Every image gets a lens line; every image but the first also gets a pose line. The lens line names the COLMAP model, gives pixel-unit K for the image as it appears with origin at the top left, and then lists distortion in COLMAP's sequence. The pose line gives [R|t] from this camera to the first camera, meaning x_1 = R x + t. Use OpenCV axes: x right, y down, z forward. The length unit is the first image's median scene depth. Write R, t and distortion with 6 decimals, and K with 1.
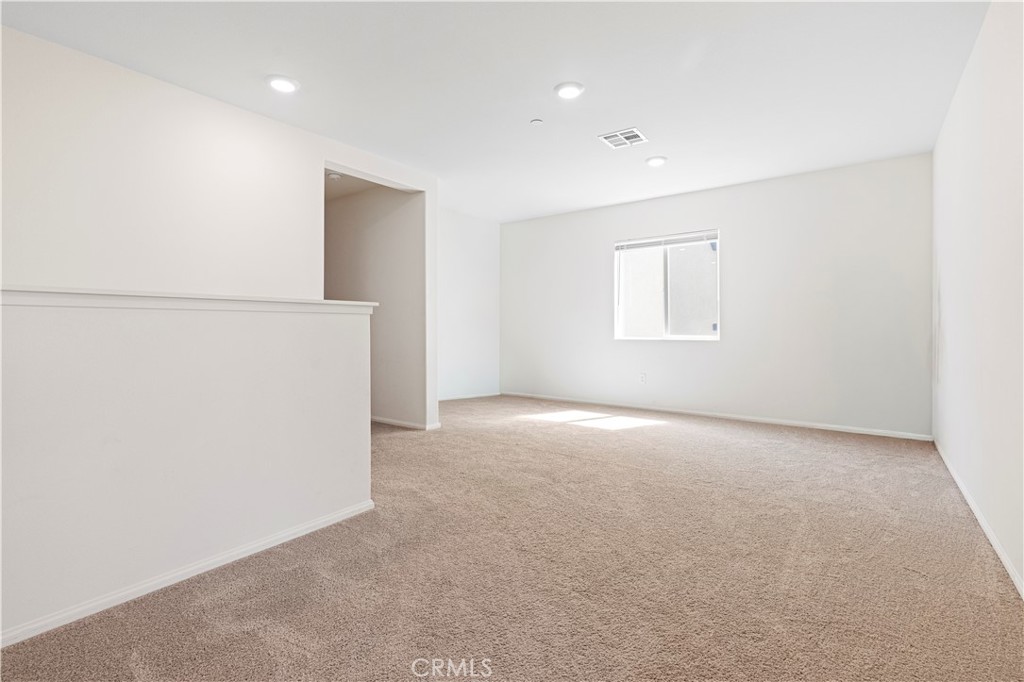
lens RADIAL K [[467.7, 0, 511.1], [0, 467.7, 324.0], [0, 0, 1]] dist [0.000466, 0.000083]
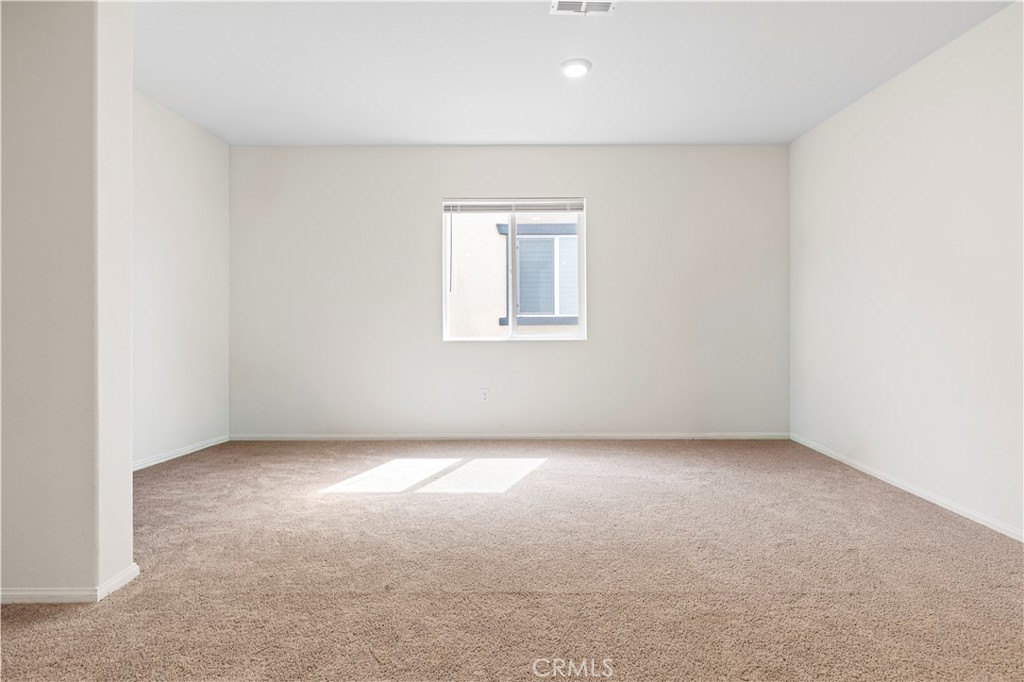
lens RADIAL K [[467.7, 0, 511.1], [0, 467.7, 324.0], [0, 0, 1]] dist [0.000466, 0.000083]
pose [[0.797002, -0.012462, 0.603848, -0.117467], [0.000183, 0.999792, 0.020392, -0.007335], [-0.603977, -0.016142, 0.796839, 0.407470]]
